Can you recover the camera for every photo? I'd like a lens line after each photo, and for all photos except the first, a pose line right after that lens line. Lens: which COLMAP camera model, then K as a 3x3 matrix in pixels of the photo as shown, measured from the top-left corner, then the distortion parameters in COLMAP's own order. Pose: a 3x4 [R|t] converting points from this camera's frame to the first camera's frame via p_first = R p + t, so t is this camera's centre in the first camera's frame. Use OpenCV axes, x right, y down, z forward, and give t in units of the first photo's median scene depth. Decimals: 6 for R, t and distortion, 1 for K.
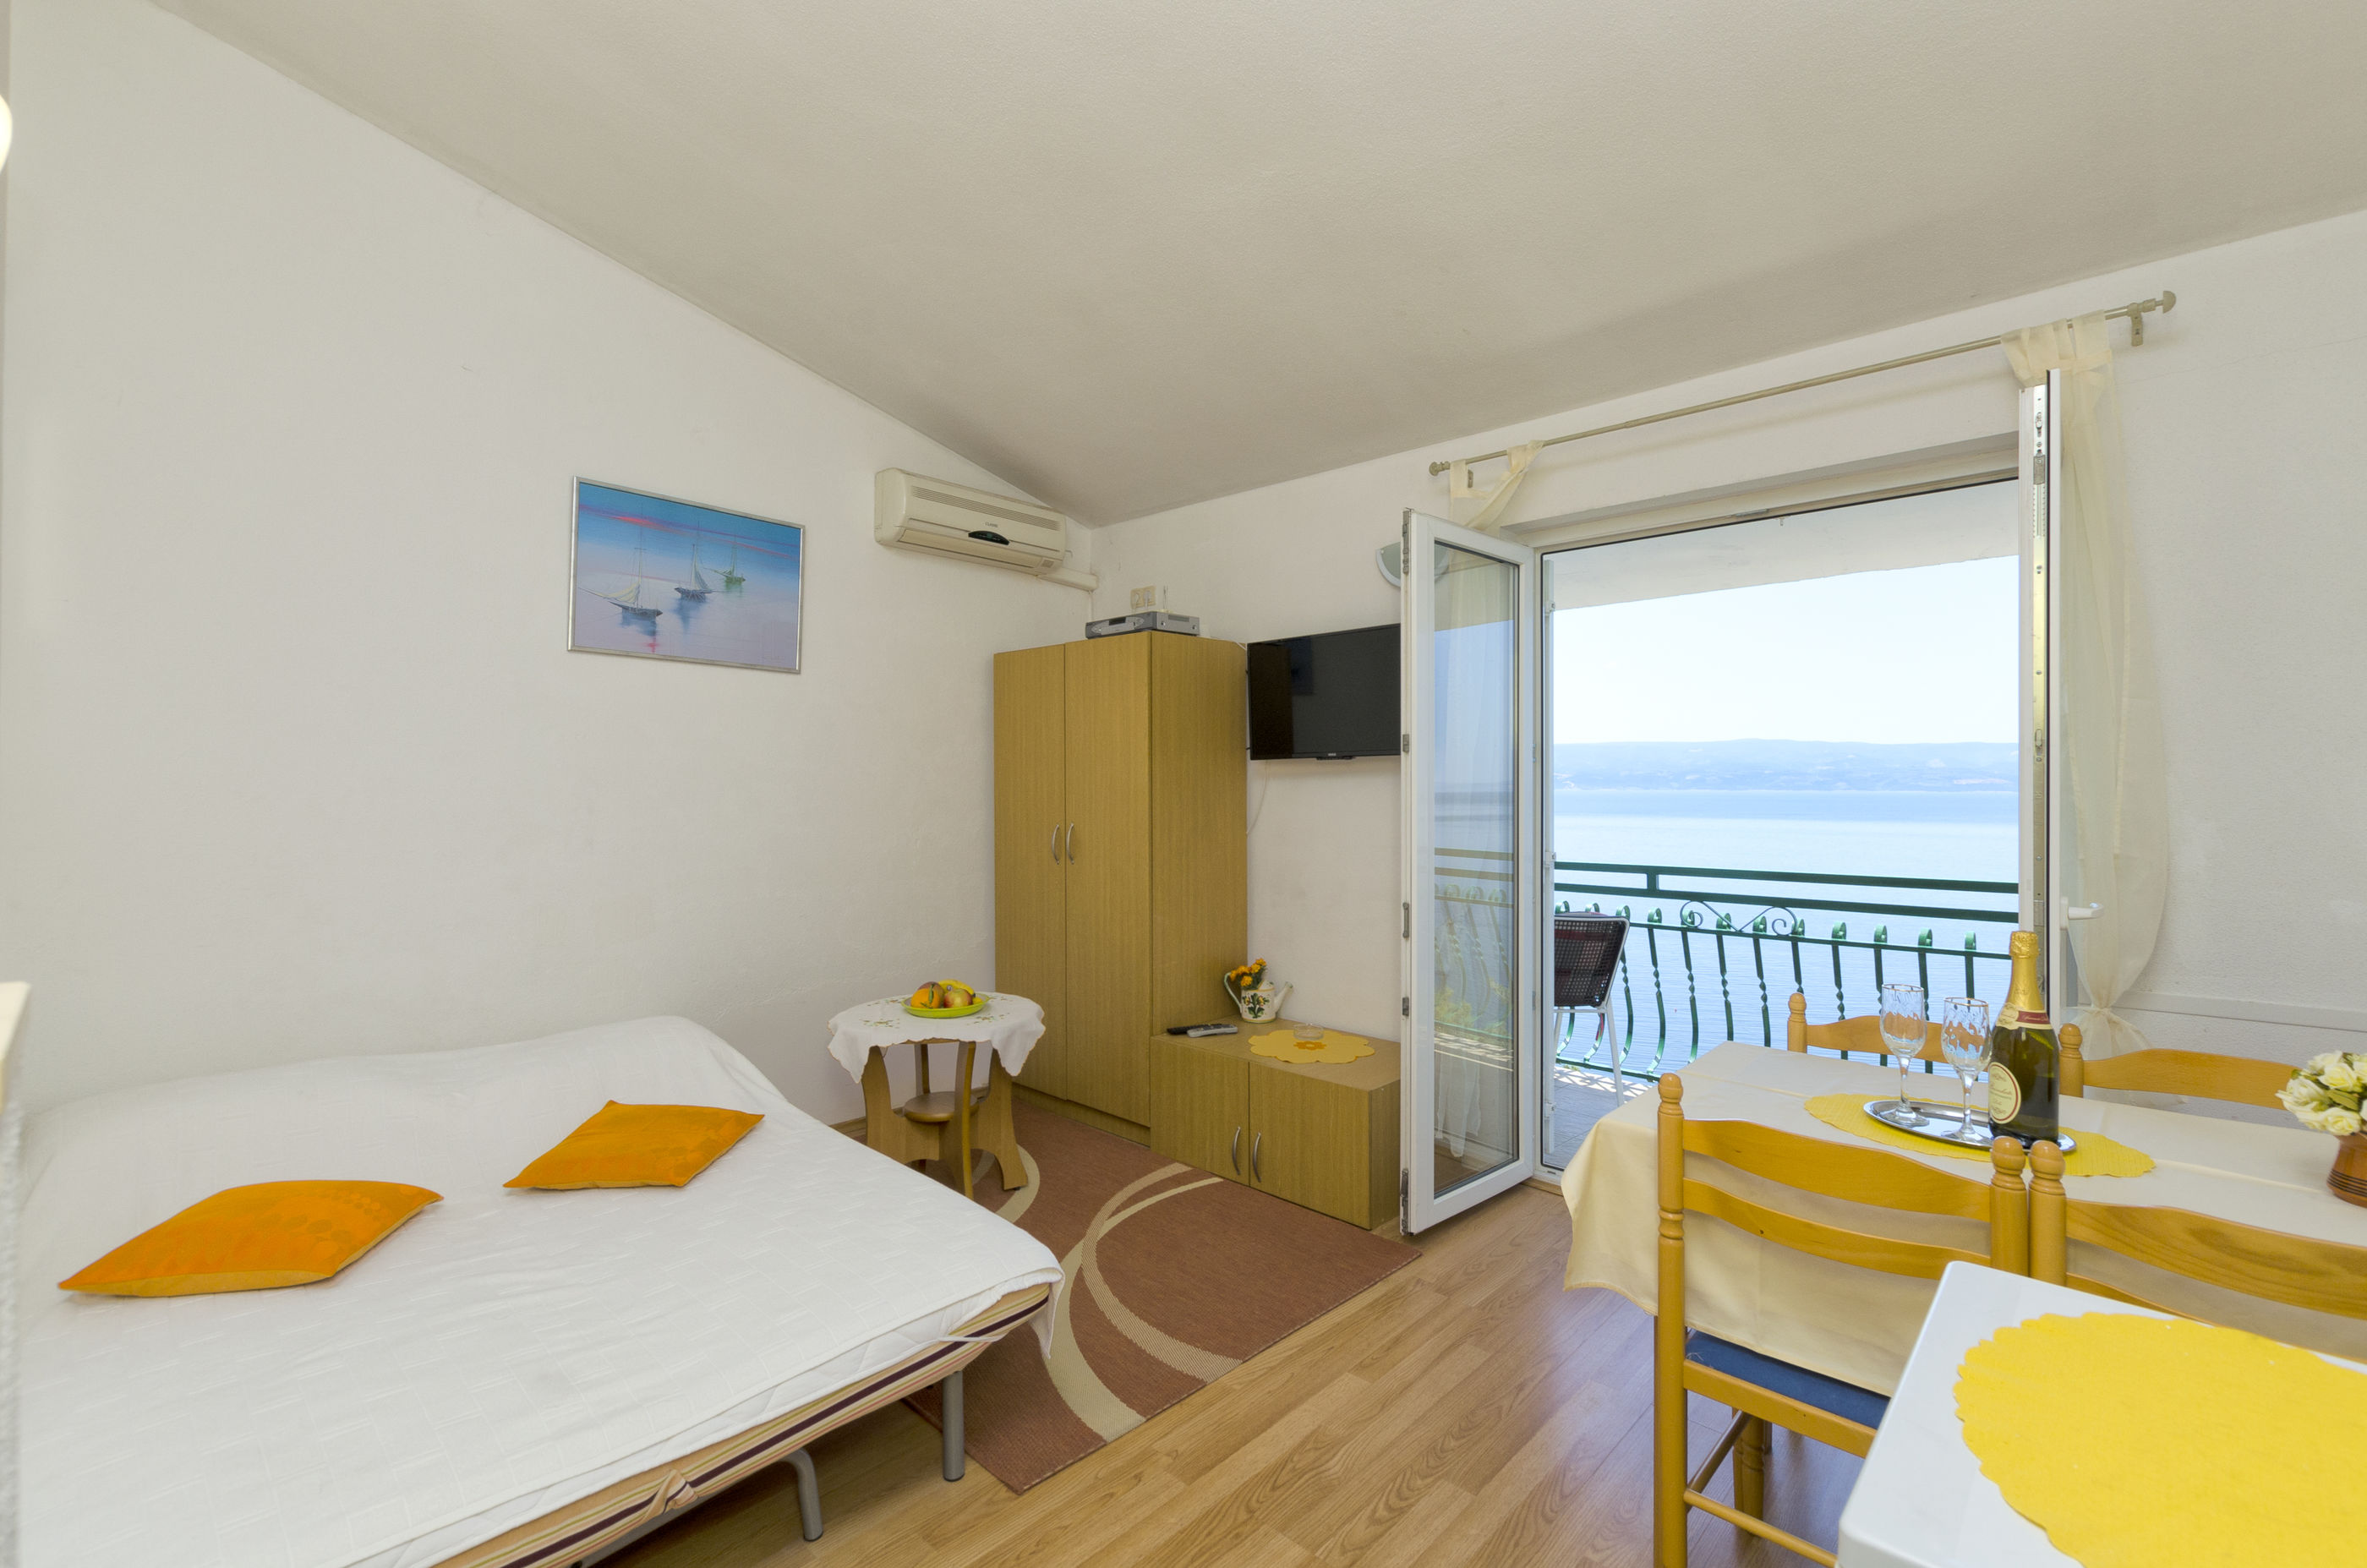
lens RADIAL K [[1031.2, 0, 1183.5], [0, 1031.2, 784.0], [0, 0, 1]] dist [0.000519, -0.000346]
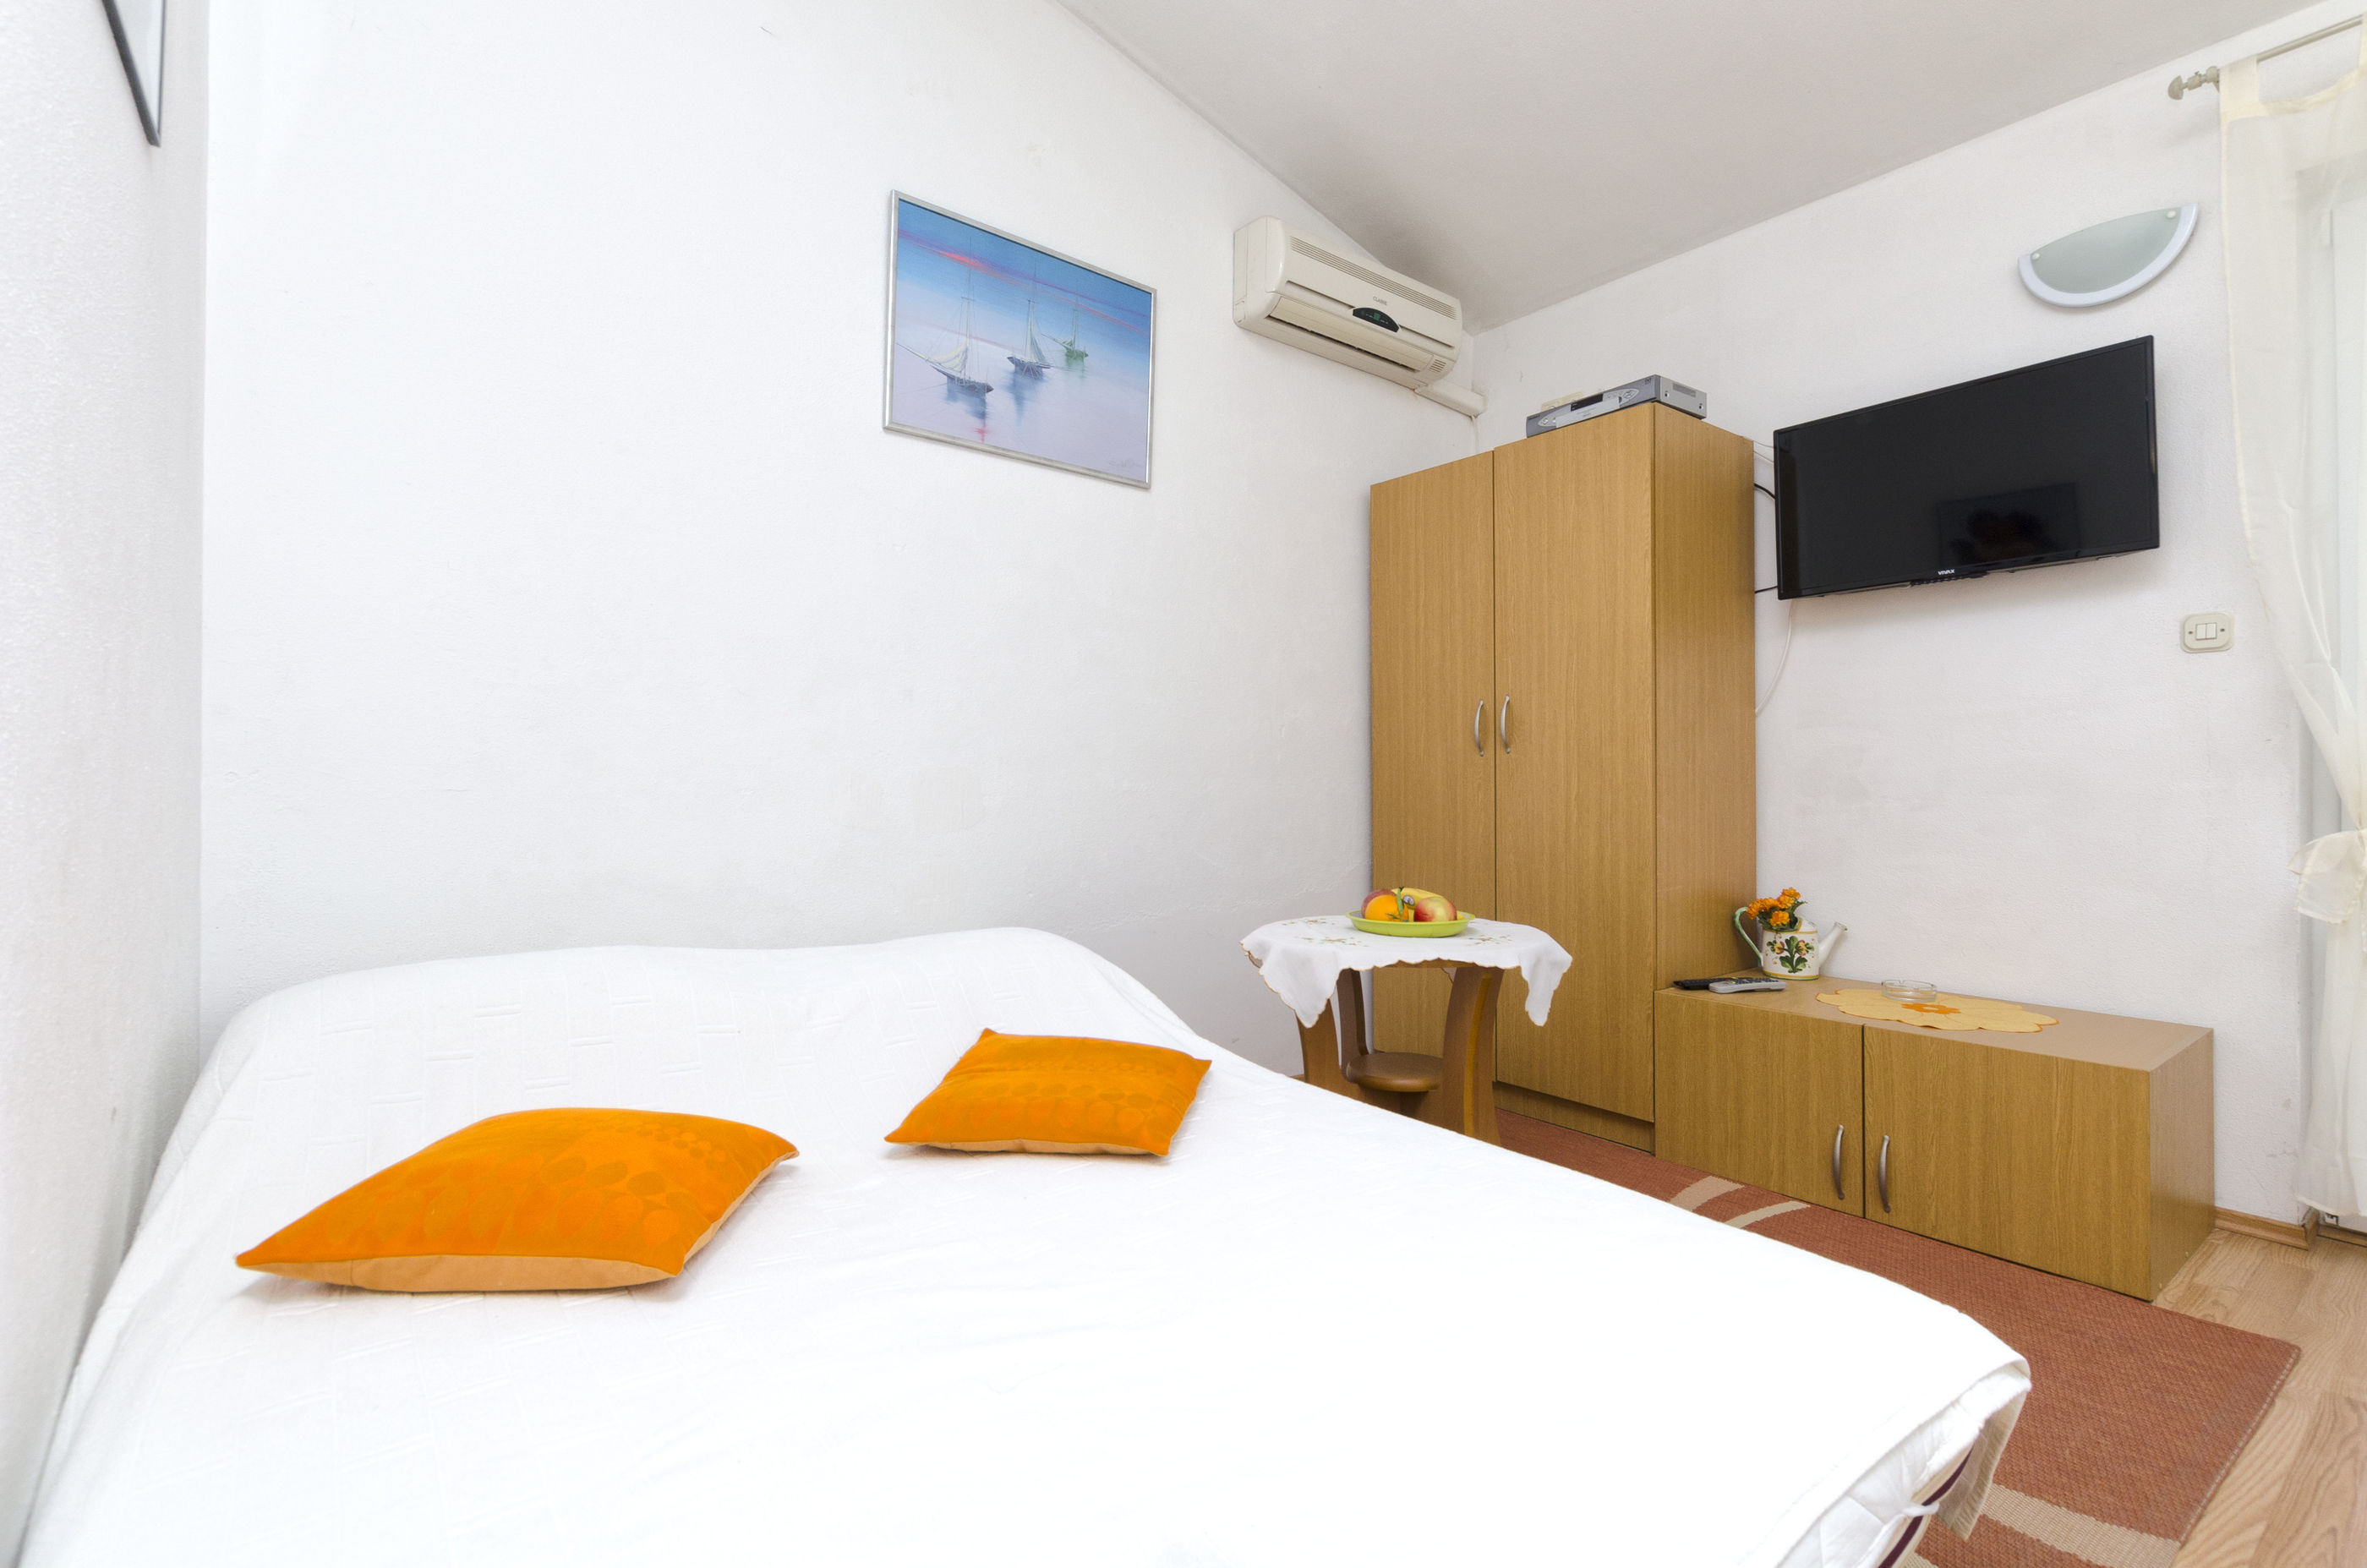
lens RADIAL K [[1103.2, 0, 1189.6], [0, 1103.2, 776.4], [0, 0, 1]] dist [-0.000166, -0.000113]
pose [[0.987389, 0.000489, -0.158312, -0.238245], [-0.000485, 1.000000, 0.000065, 0.109396], [0.158312, 0.000013, 0.987389, 0.239898]]
